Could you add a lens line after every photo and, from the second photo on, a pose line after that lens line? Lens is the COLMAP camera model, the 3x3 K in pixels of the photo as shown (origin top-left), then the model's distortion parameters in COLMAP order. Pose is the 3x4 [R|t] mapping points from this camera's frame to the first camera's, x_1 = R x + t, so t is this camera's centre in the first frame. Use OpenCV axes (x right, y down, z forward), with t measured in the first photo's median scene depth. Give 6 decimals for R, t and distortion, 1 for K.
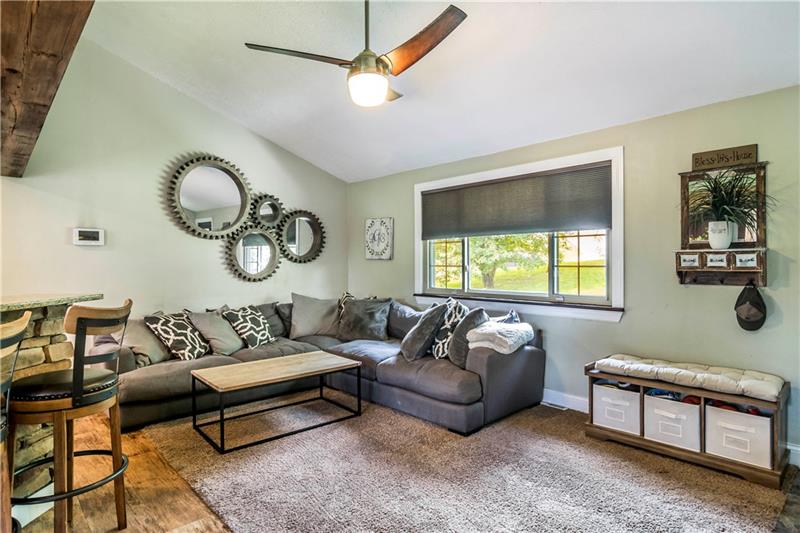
lens RADIAL K [[436.4, 0, 400.3], [0, 436.4, 264.9], [0, 0, 1]] dist [-0.004239, 0.000129]
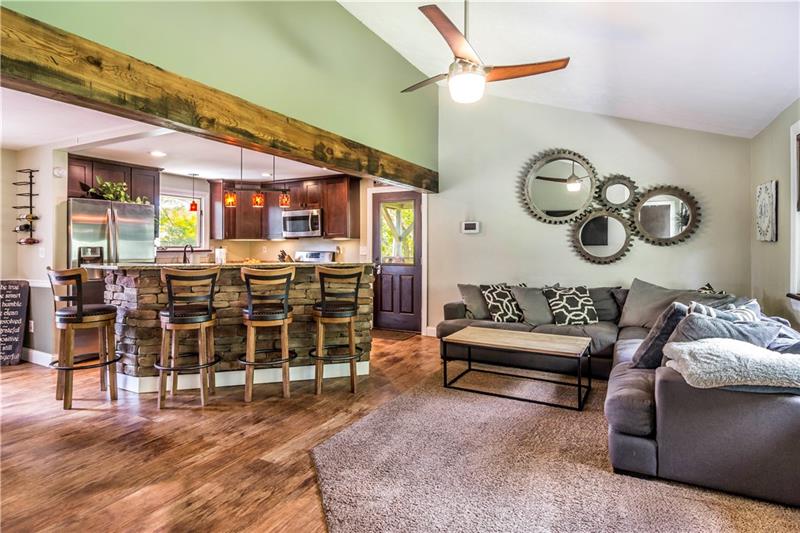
lens RADIAL K [[436.4, 0, 412.1], [0, 436.4, 250.2], [0, 0, 1]] dist [-0.004239, 0.000129]
pose [[0.338985, 0.013984, -0.940688, 0.535915], [-0.006396, 0.999901, 0.012560, -0.004323], [0.940770, 0.001759, 0.339041, 0.289267]]
